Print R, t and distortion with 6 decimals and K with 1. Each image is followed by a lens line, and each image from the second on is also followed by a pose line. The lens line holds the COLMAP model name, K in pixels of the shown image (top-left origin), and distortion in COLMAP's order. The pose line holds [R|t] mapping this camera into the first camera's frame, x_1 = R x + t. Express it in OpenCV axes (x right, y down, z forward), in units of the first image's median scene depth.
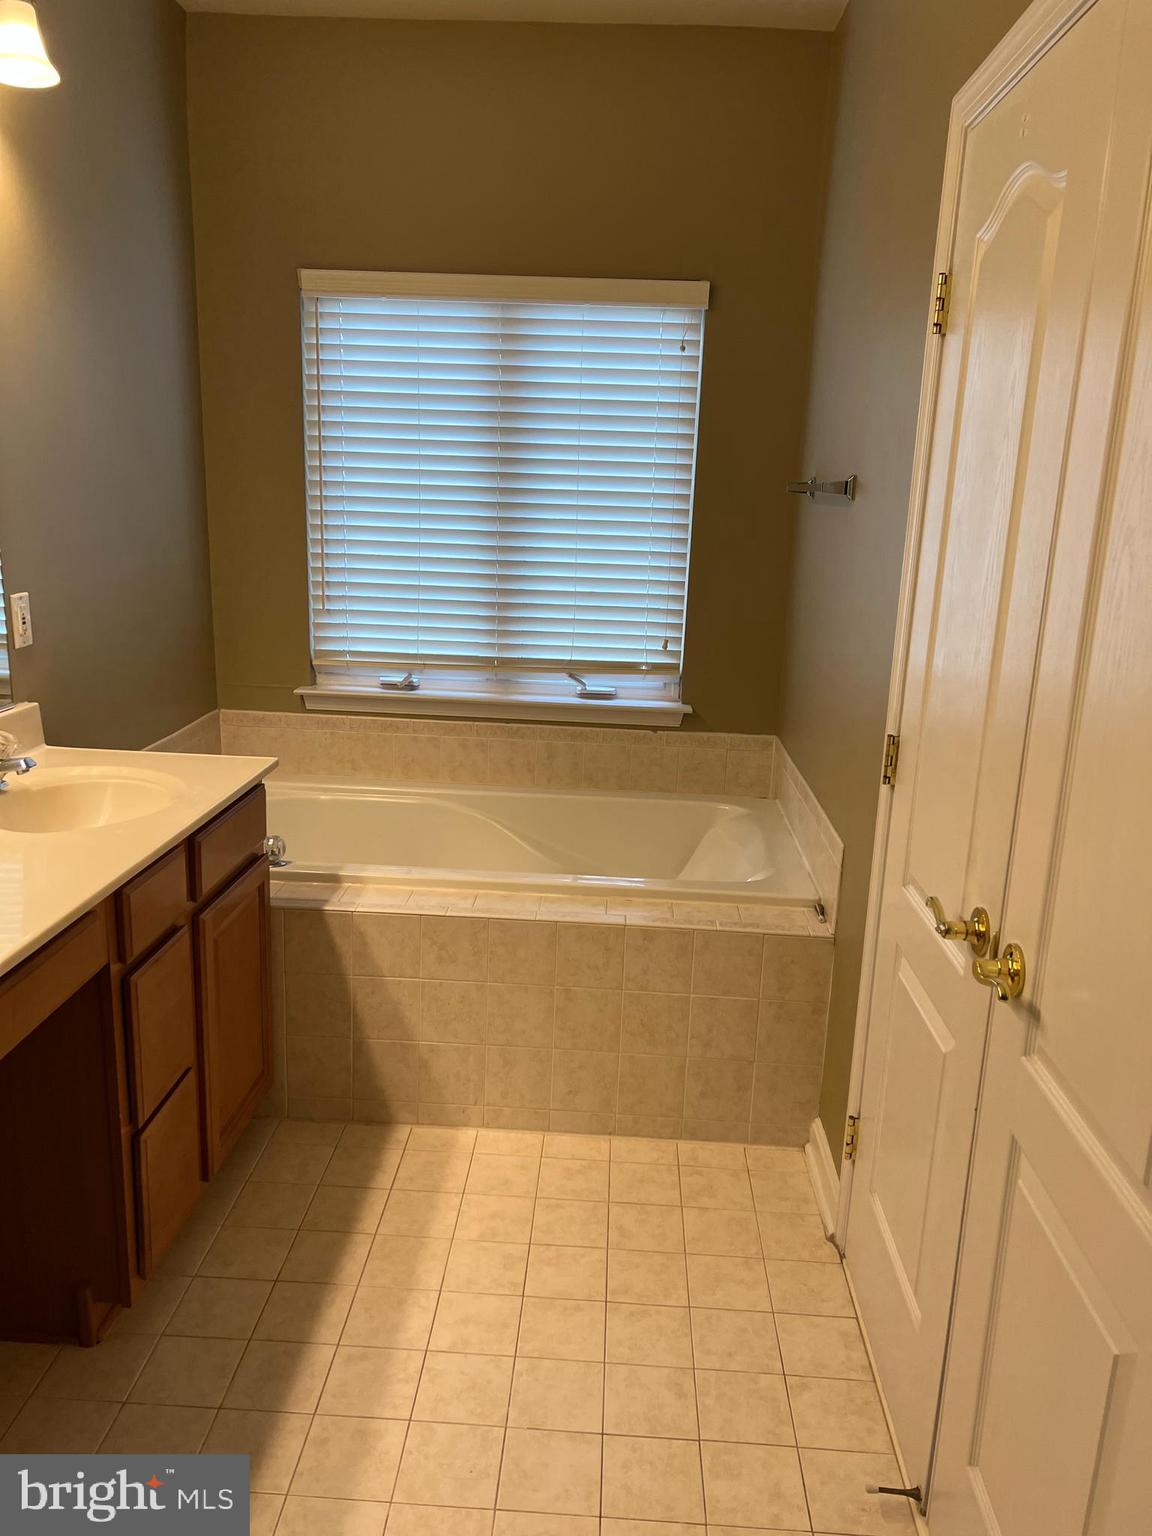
lens RADIAL K [[1169.9, 0, 572.2], [0, 1169.9, 781.2], [0, 0, 1]] dist [0.077543, -0.076363]
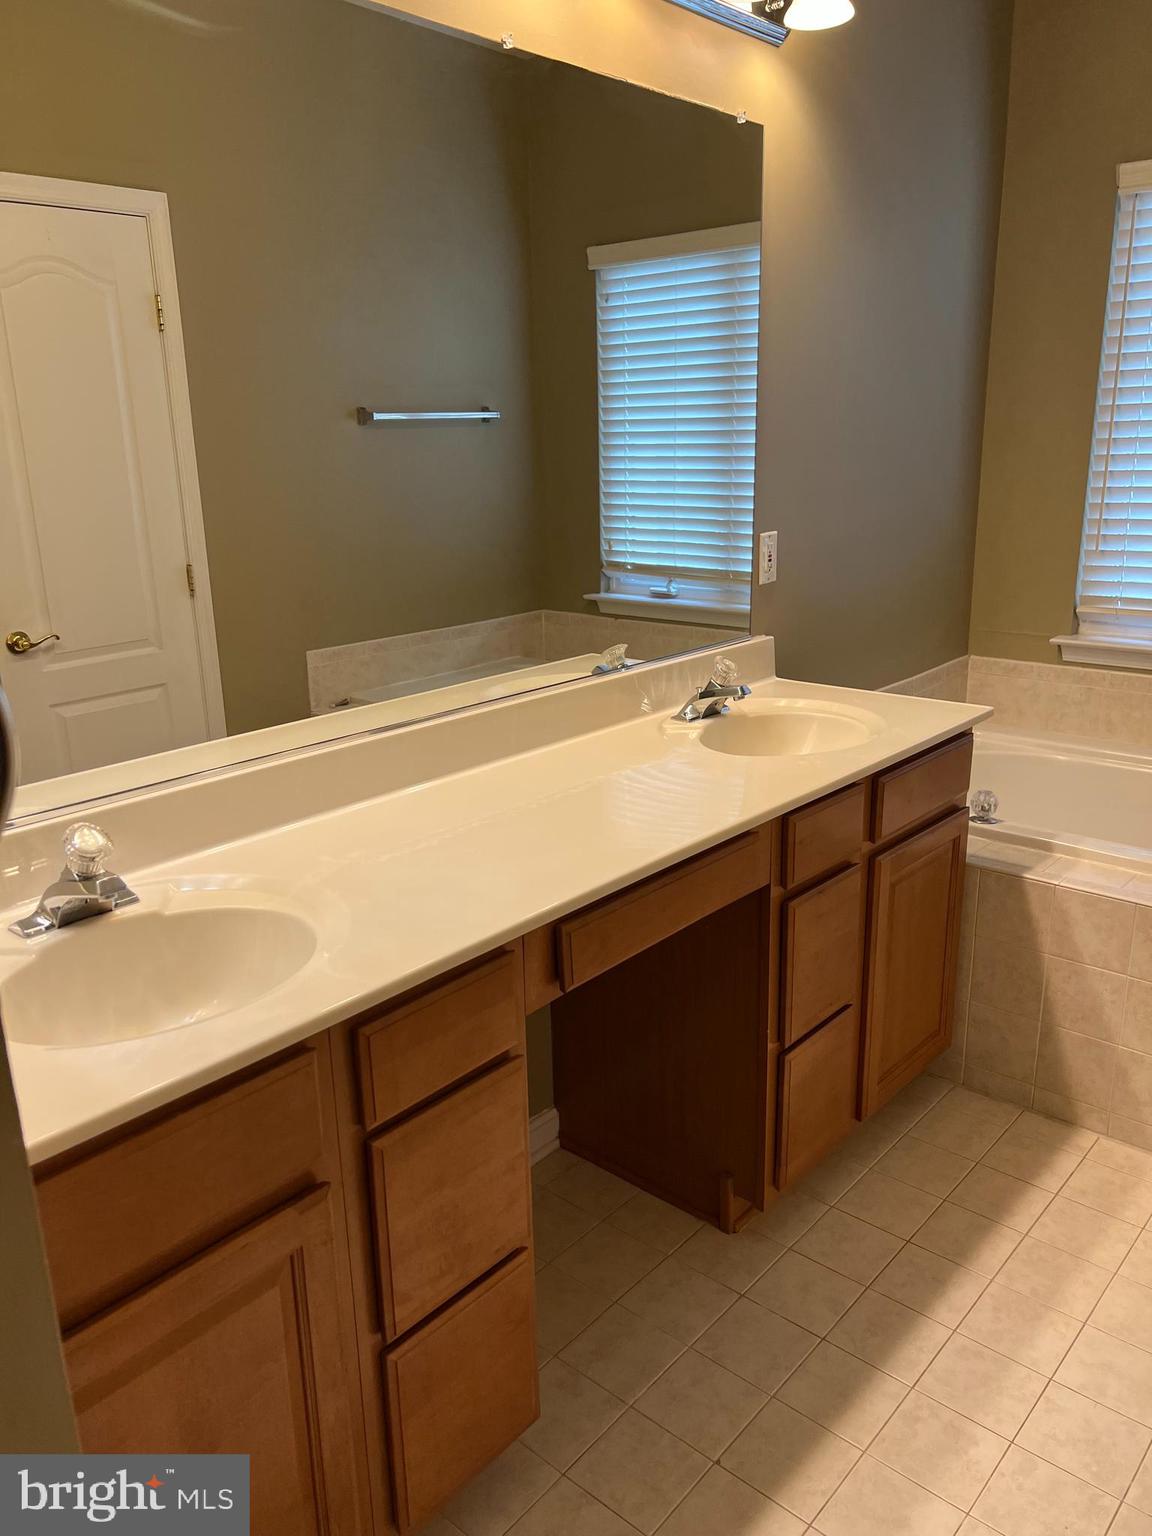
lens RADIAL K [[1169.9, 0, 572.2], [0, 1169.9, 781.2], [0, 0, 1]] dist [0.077543, -0.076363]
pose [[0.783020, 0.131167, -0.608009, 0.067932], [-0.104767, 0.991358, 0.078944, -0.001162], [0.613110, 0.001885, 0.789995, 0.053900]]
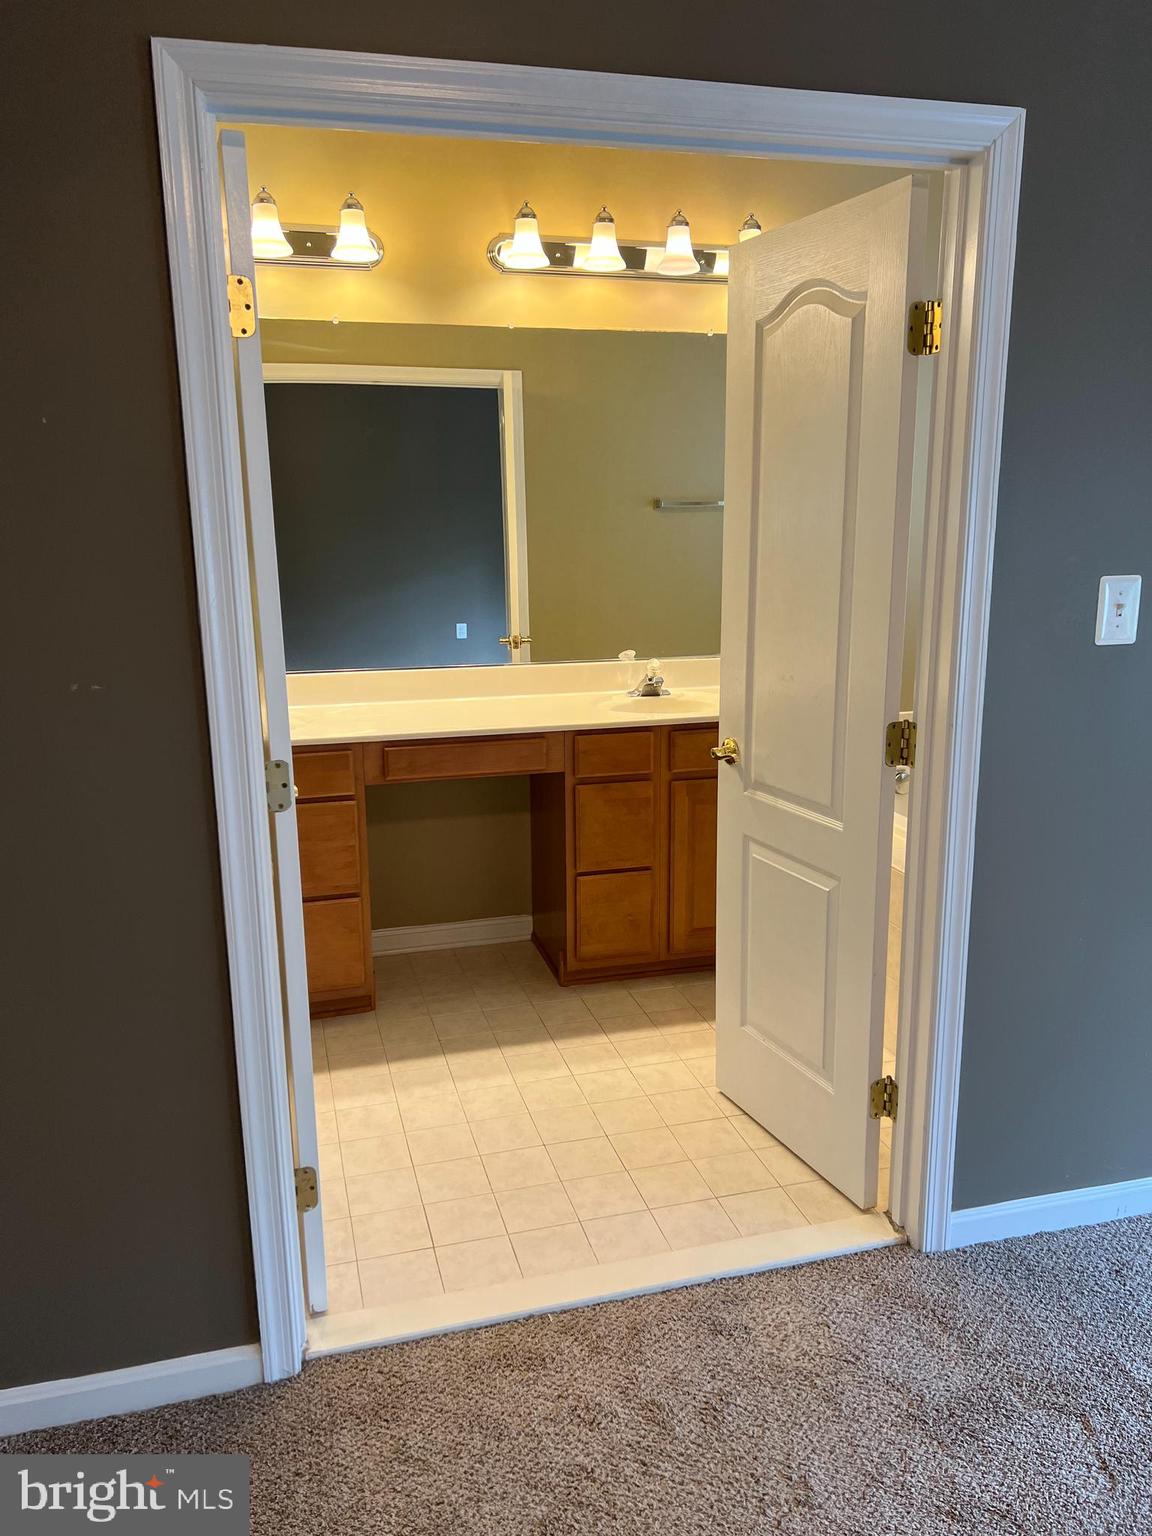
lens RADIAL K [[1169.9, 0, 572.2], [0, 1169.9, 781.2], [0, 0, 1]] dist [0.077543, -0.076363]
pose [[0.300163, 0.178021, -0.937129, 1.008432], [-0.209526, 0.970742, 0.117294, -0.038959], [0.930592, 0.161146, 0.328681, 0.302410]]
